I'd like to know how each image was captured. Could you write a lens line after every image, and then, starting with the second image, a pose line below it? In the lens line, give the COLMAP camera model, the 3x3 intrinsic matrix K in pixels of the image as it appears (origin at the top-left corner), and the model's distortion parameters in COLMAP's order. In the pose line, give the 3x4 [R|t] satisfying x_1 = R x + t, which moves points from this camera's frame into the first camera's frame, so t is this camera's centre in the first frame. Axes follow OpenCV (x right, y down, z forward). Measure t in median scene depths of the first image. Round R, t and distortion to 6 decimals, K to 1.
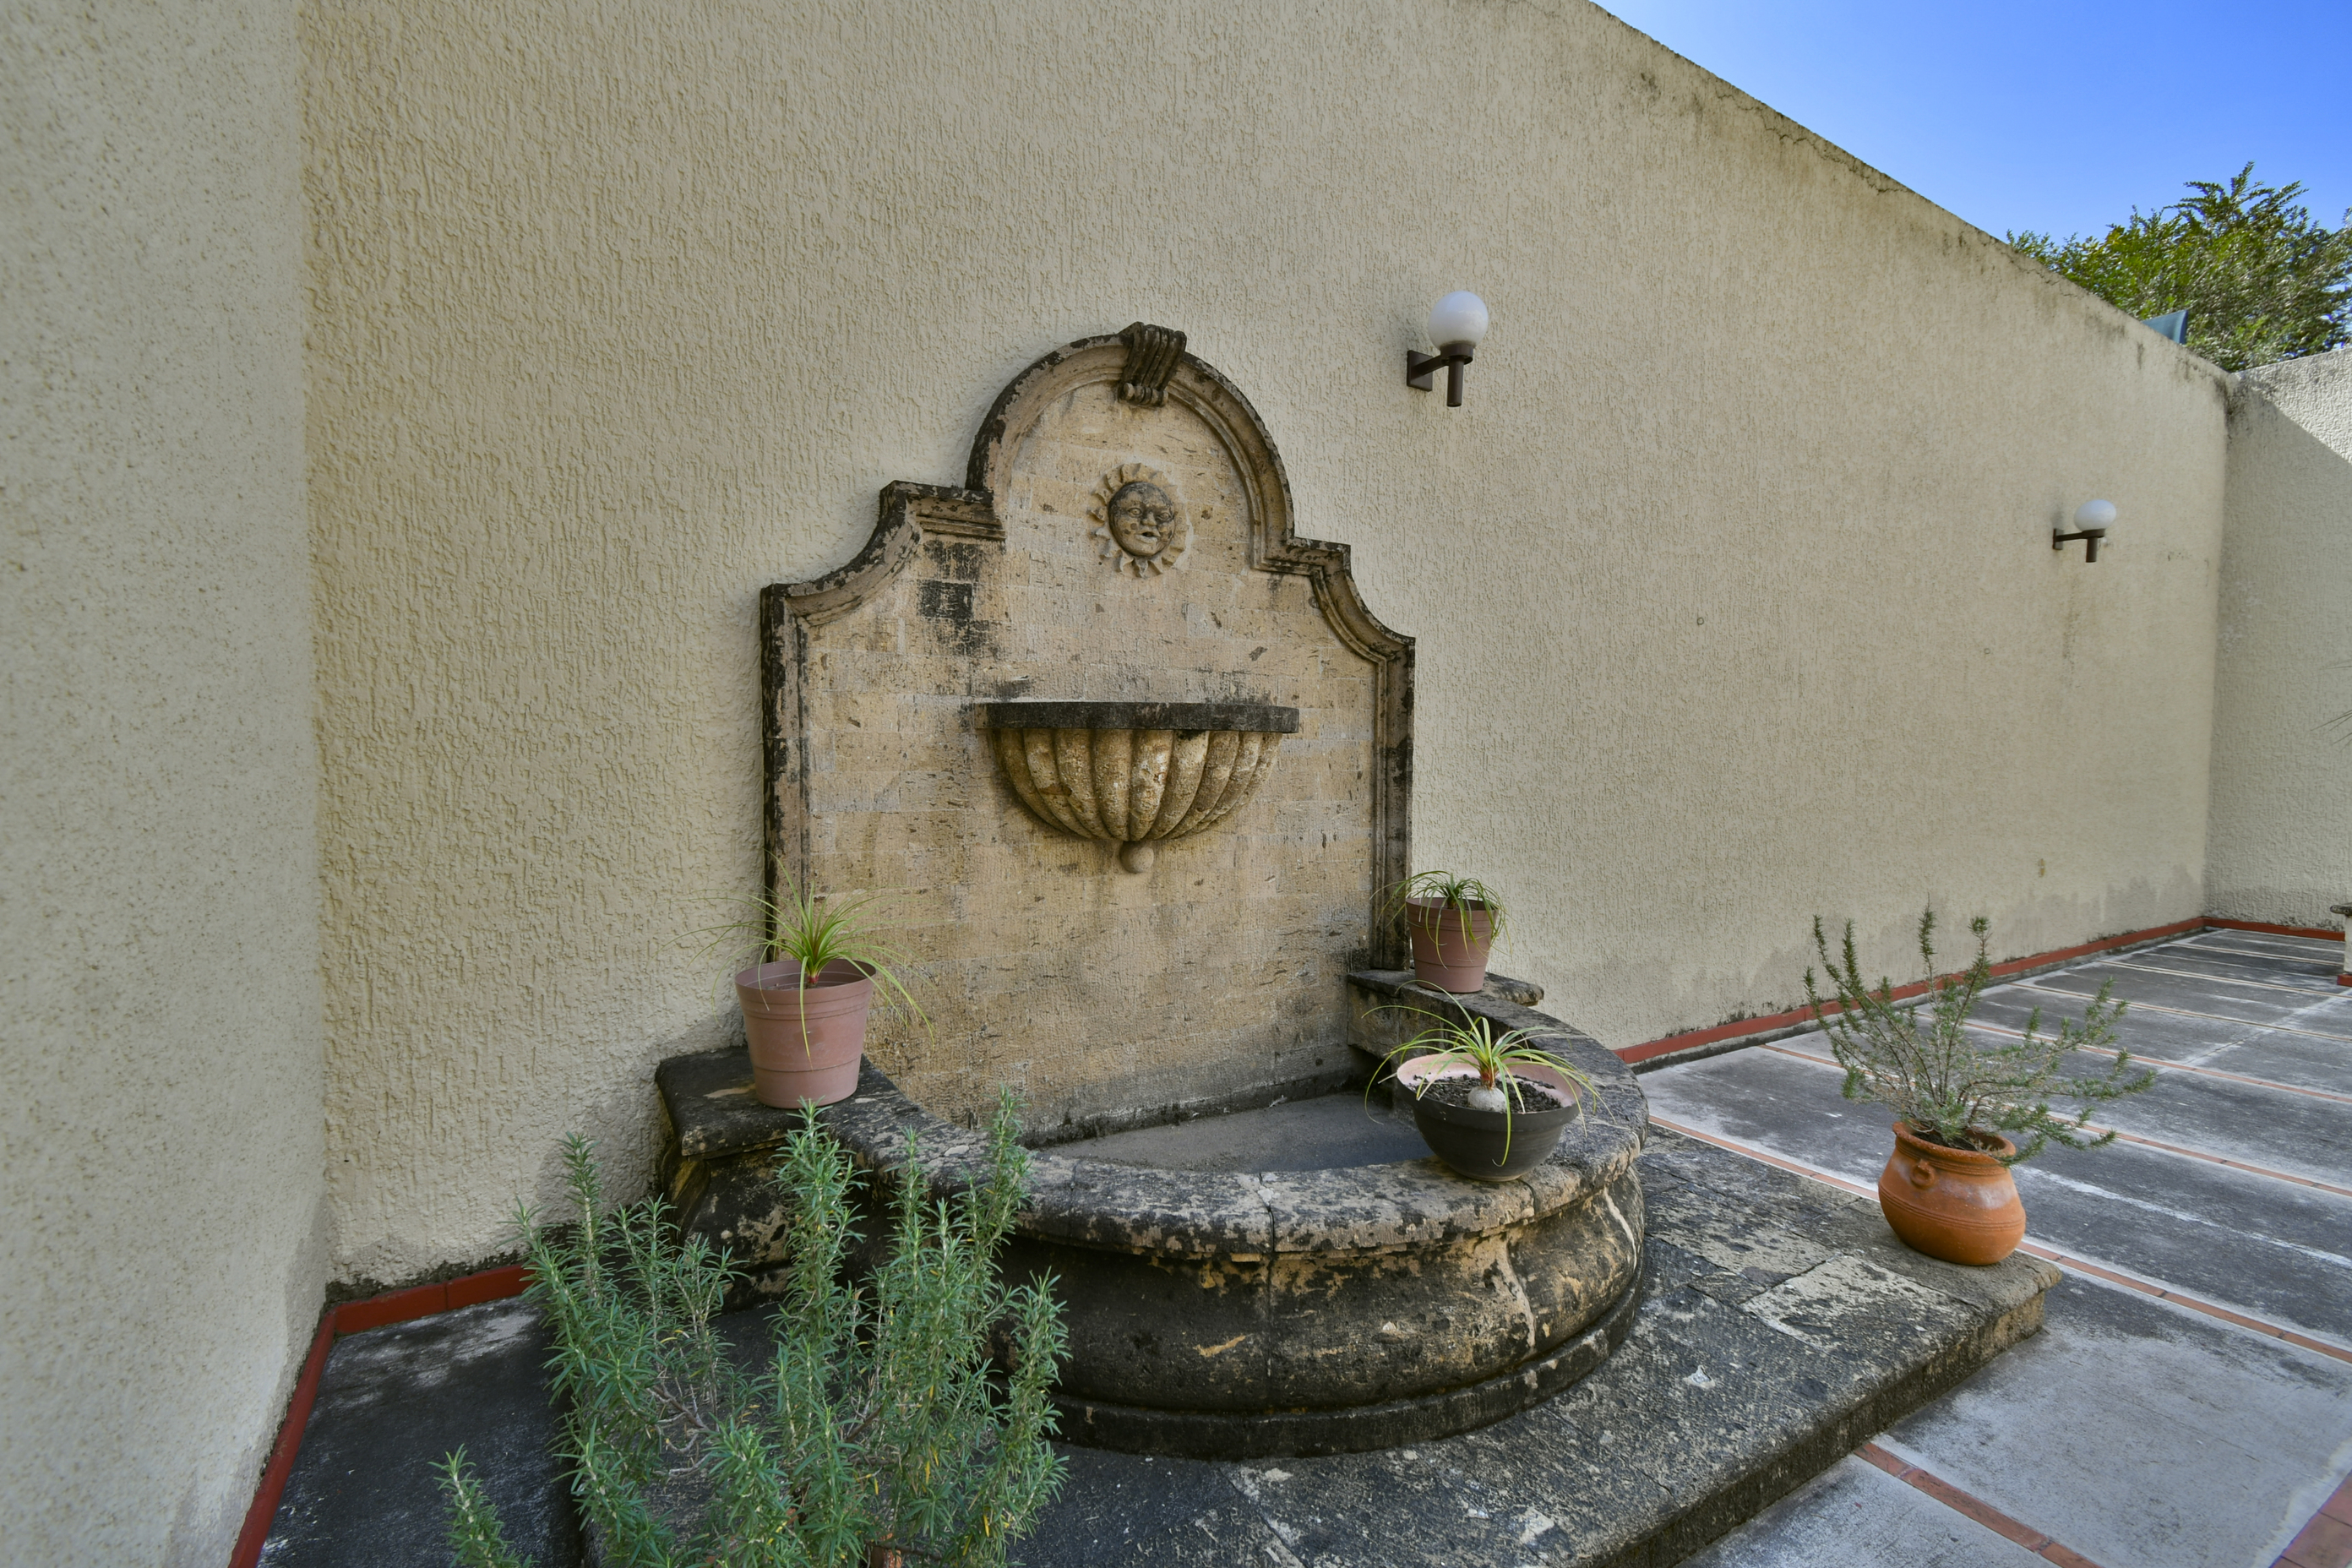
lens RADIAL K [[1039.8, 0, 1172.7], [0, 1039.8, 785.5], [0, 0, 1]] dist [0.001561, -0.000291]
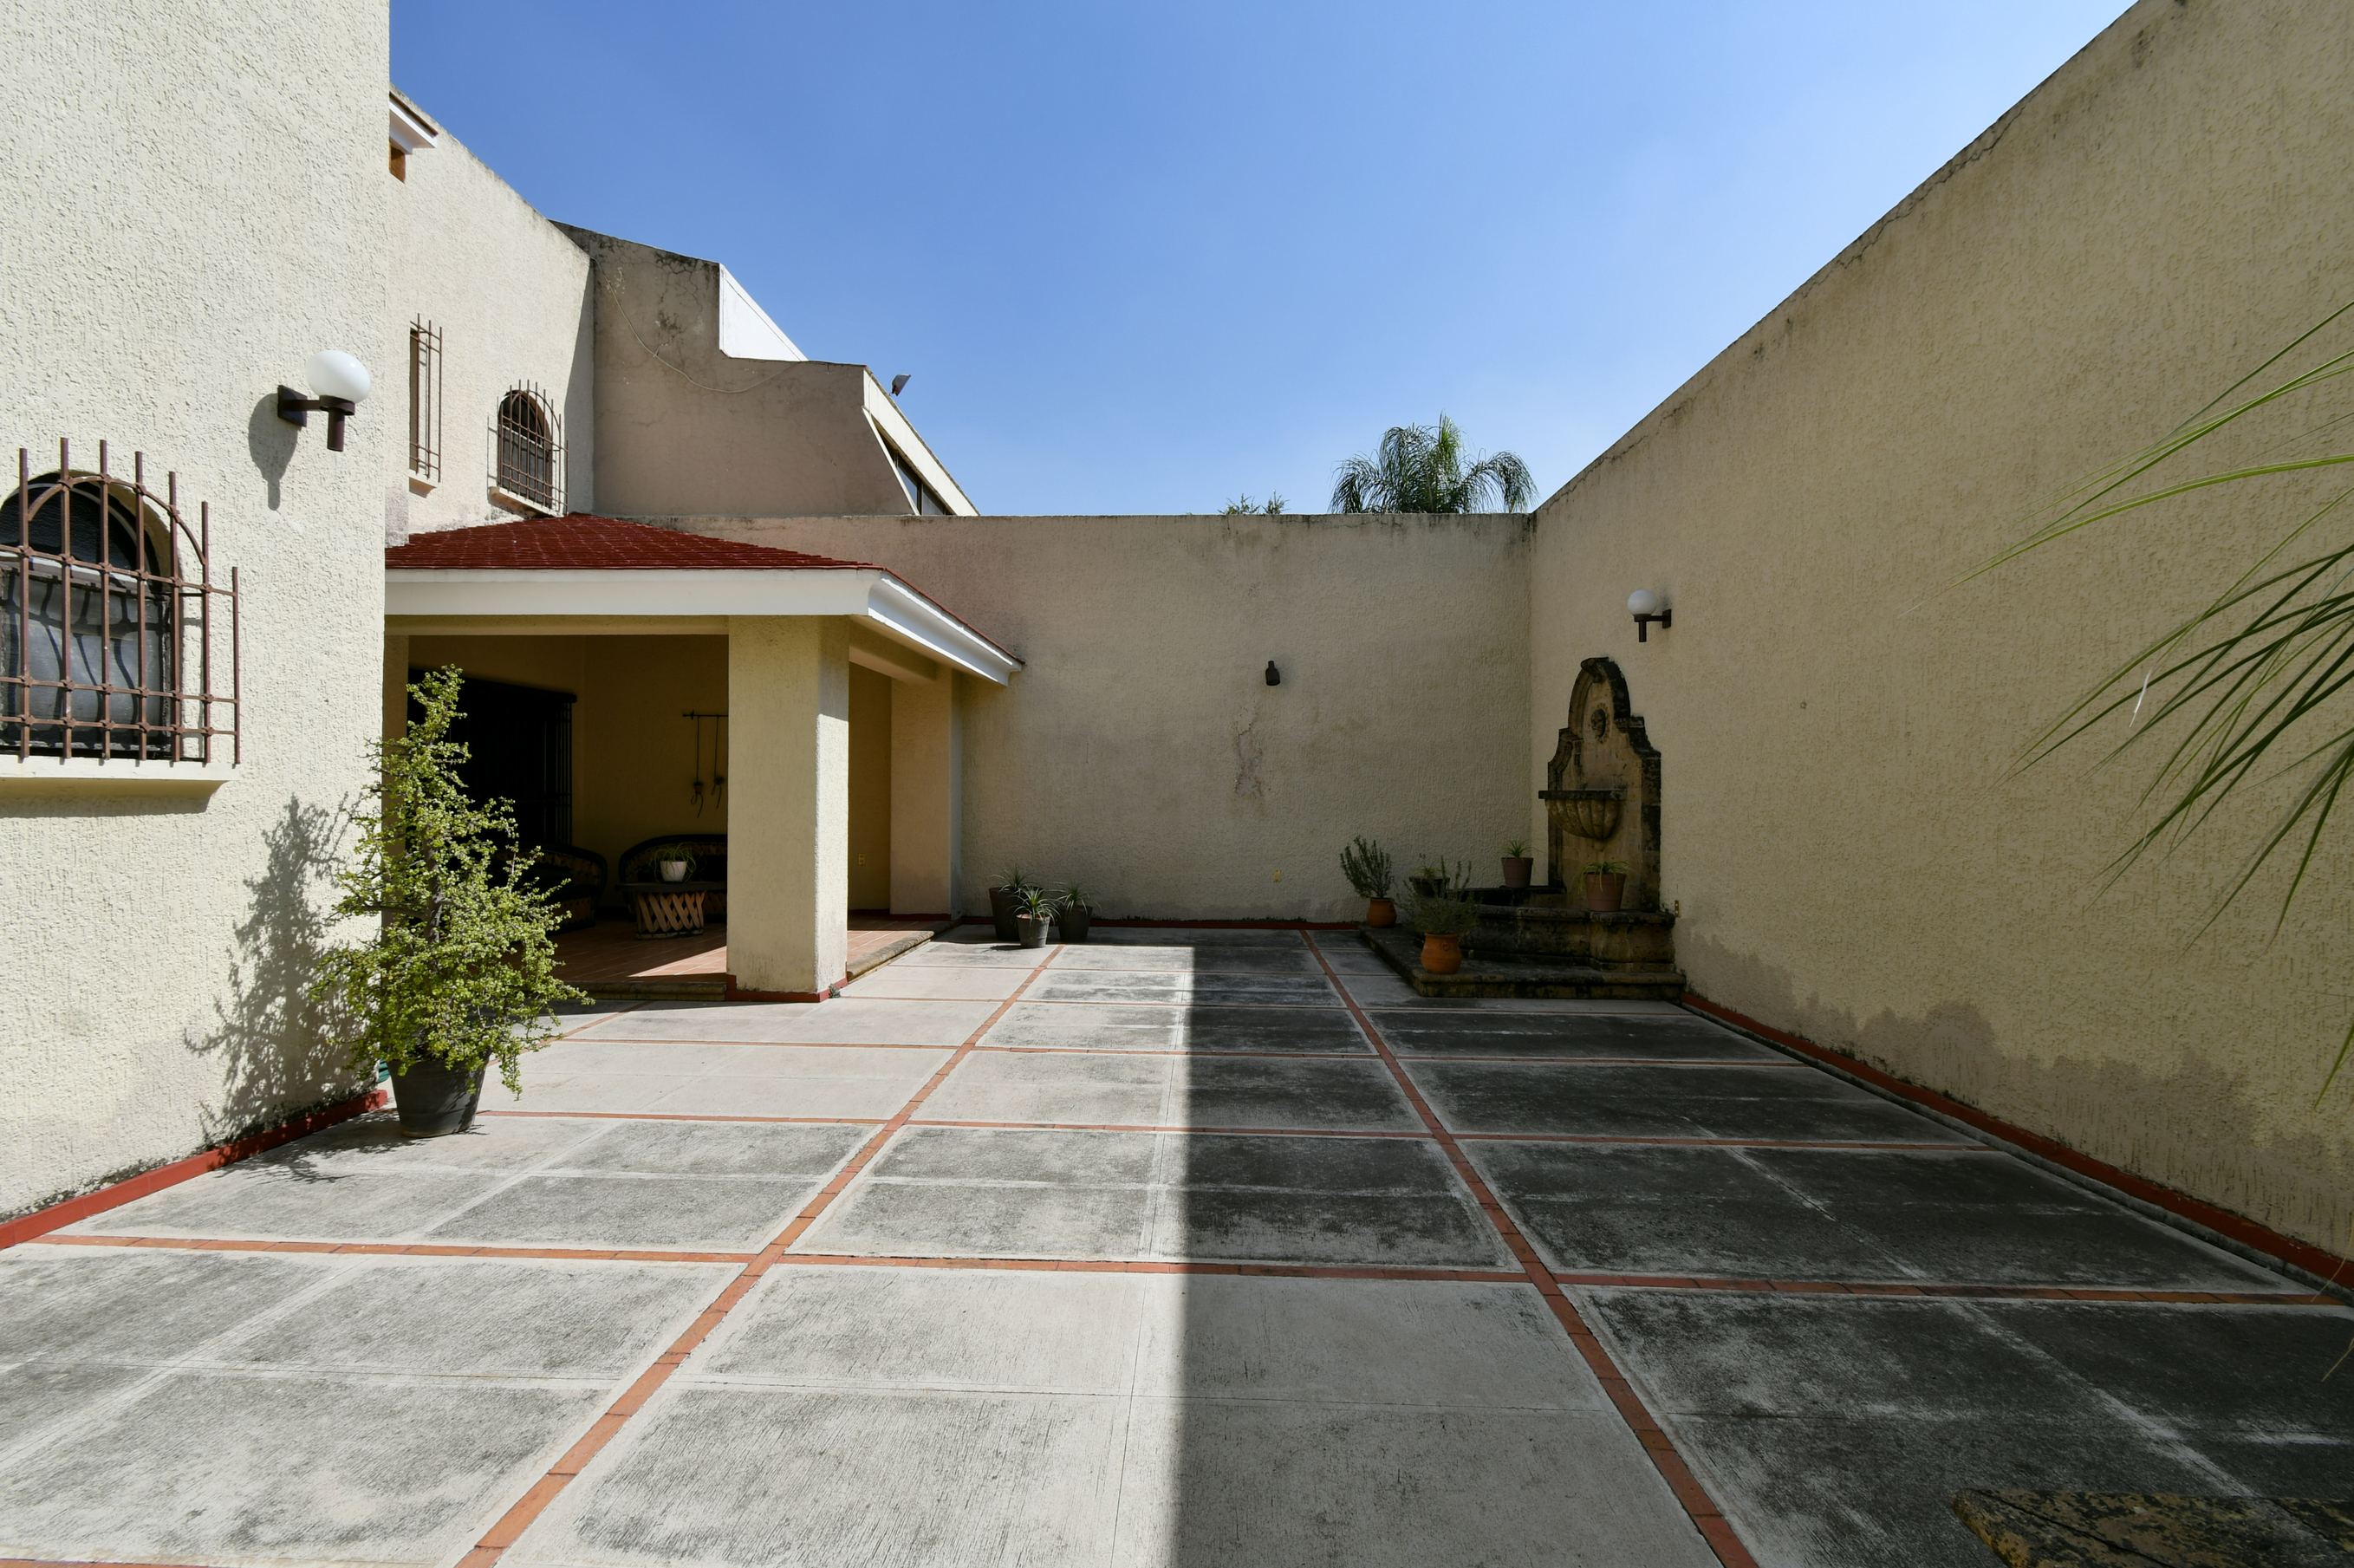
lens RADIAL K [[1056.3, 0, 1177.0], [0, 1056.3, 784.0], [0, 0, 1]] dist [0.000047, -0.000482]
pose [[-0.533101, -0.023516, -0.845724, 3.041747], [-0.047152, 0.998886, 0.001947, -0.047022], [0.844736, 0.040916, -0.533616, 1.607943]]
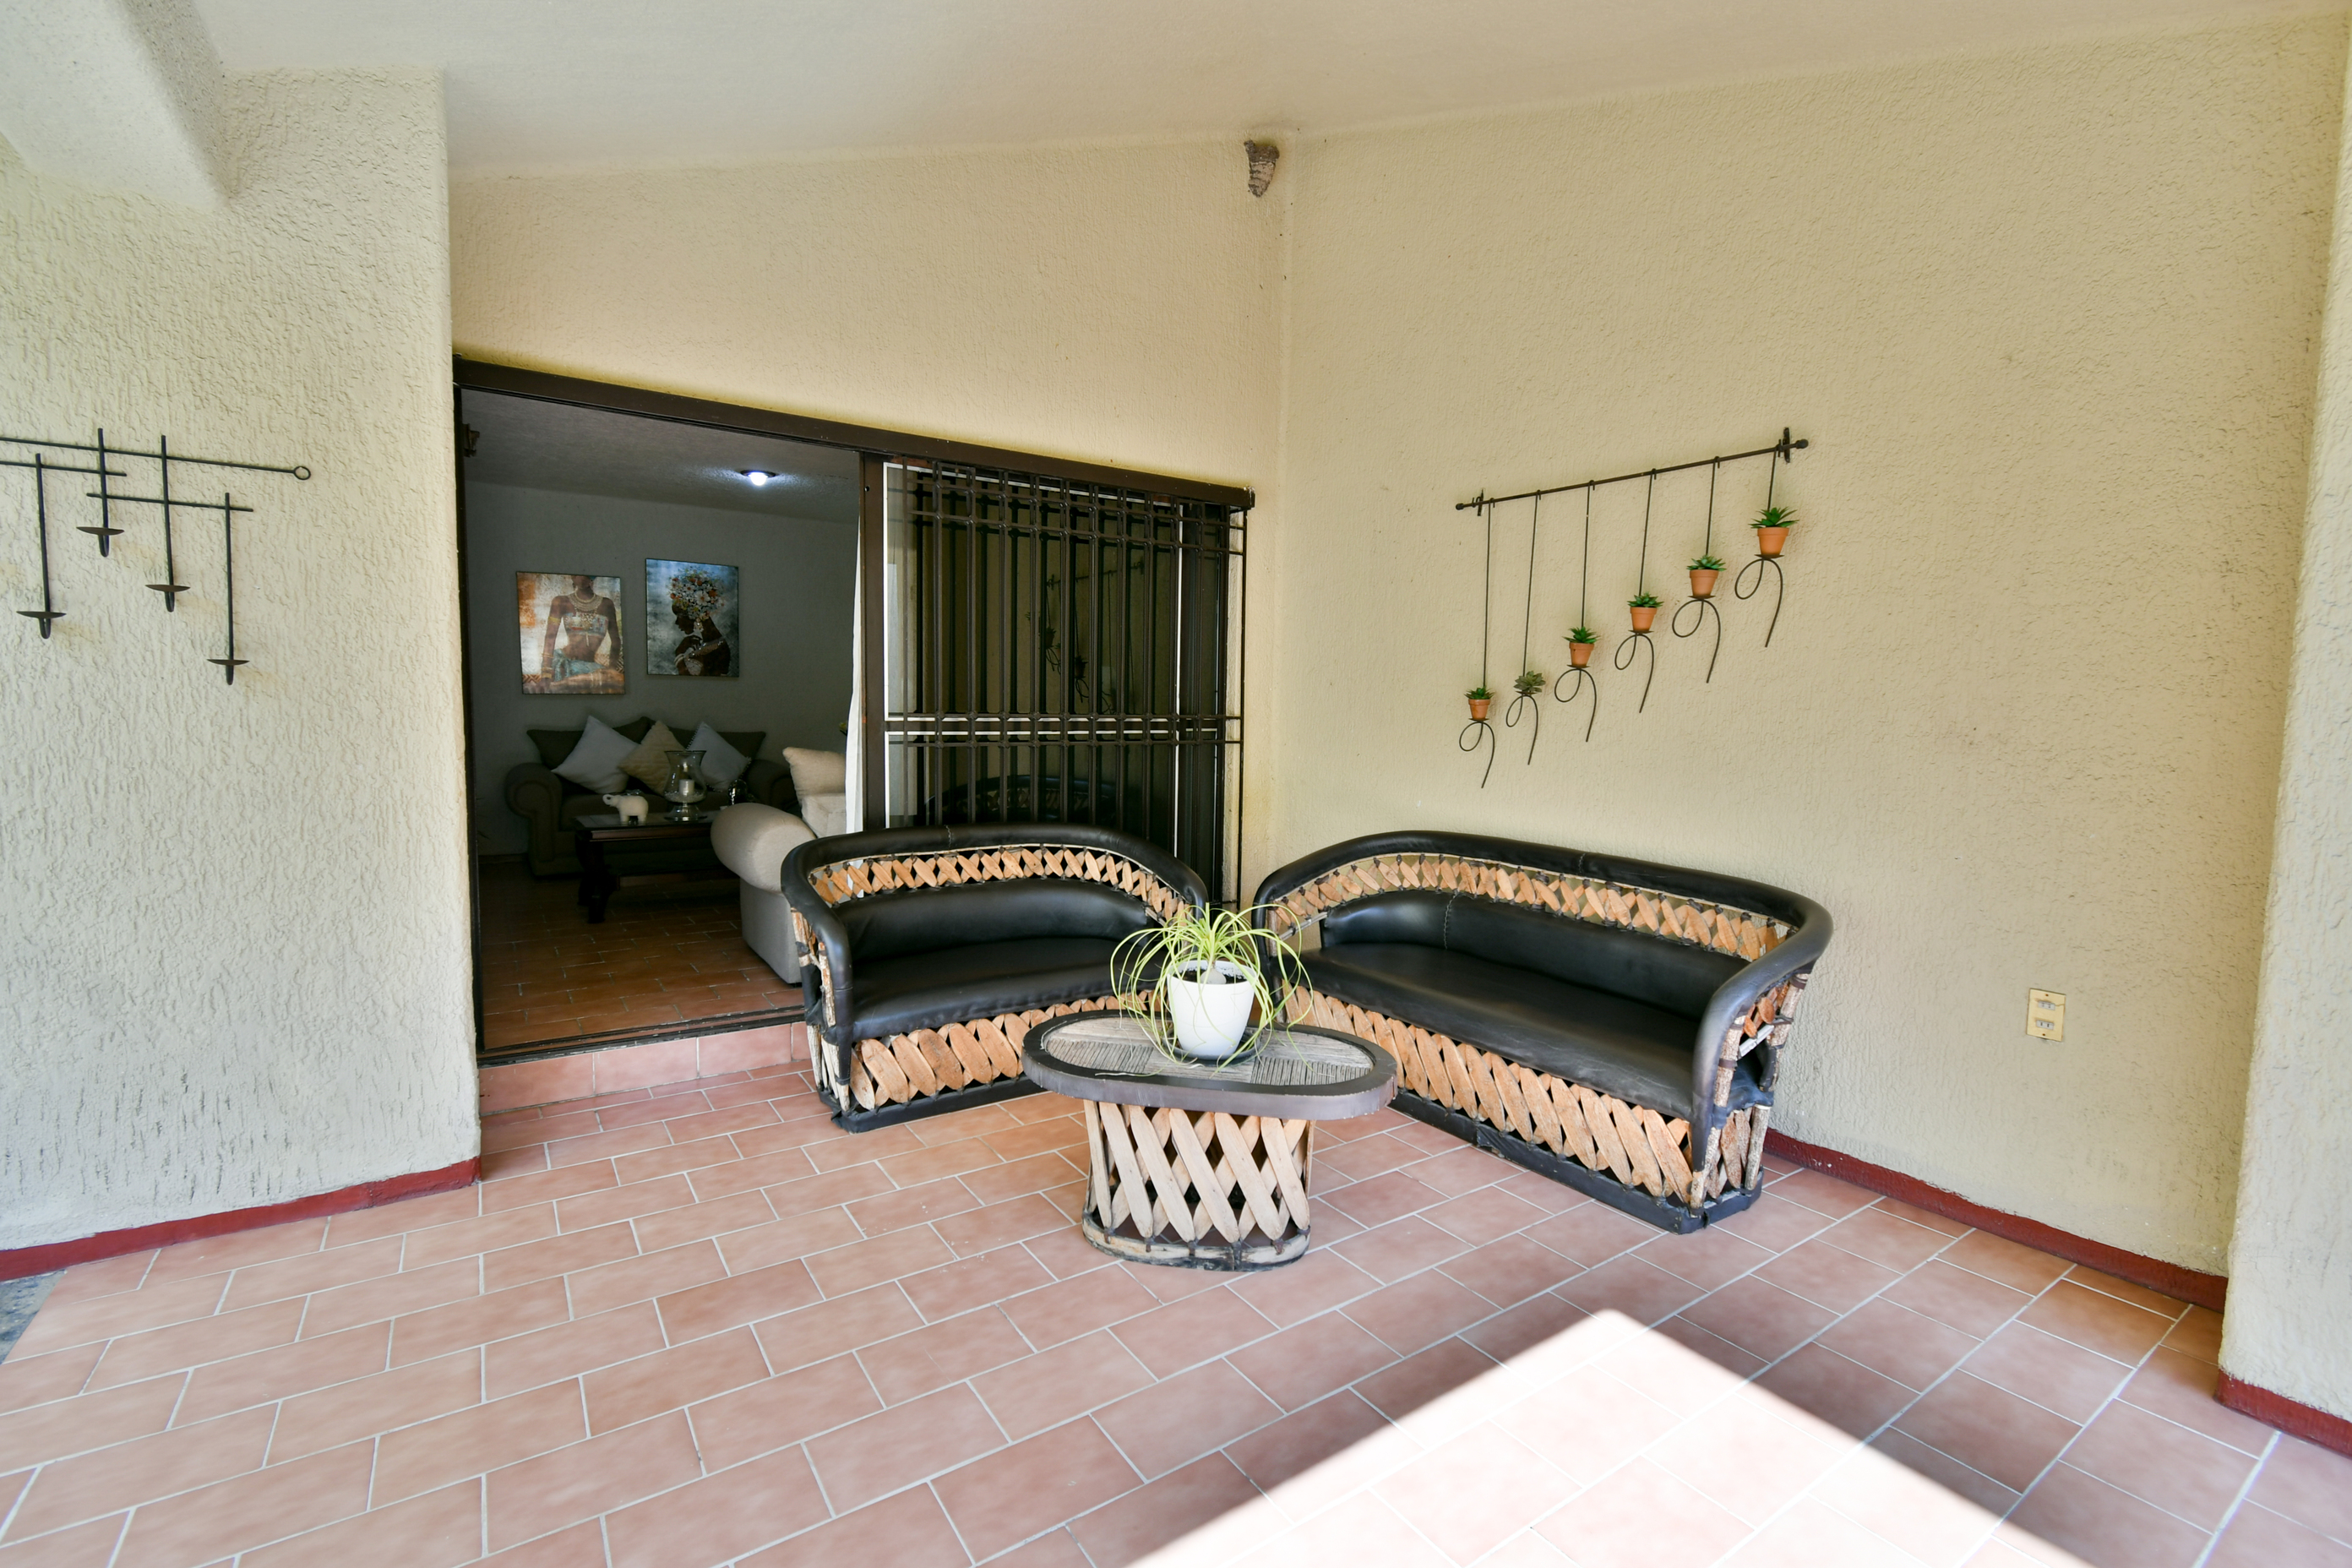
lens RADIAL K [[1030.9, 0, 1176.7], [0, 1030.9, 789.5], [0, 0, 1]] dist [0.007091, -0.004155]
pose [[-0.997566, -0.025125, -0.065047, 1.316310], [-0.033005, 0.991850, 0.123061, 0.008586], [0.061425, 0.124908, -0.990265, -0.451334]]
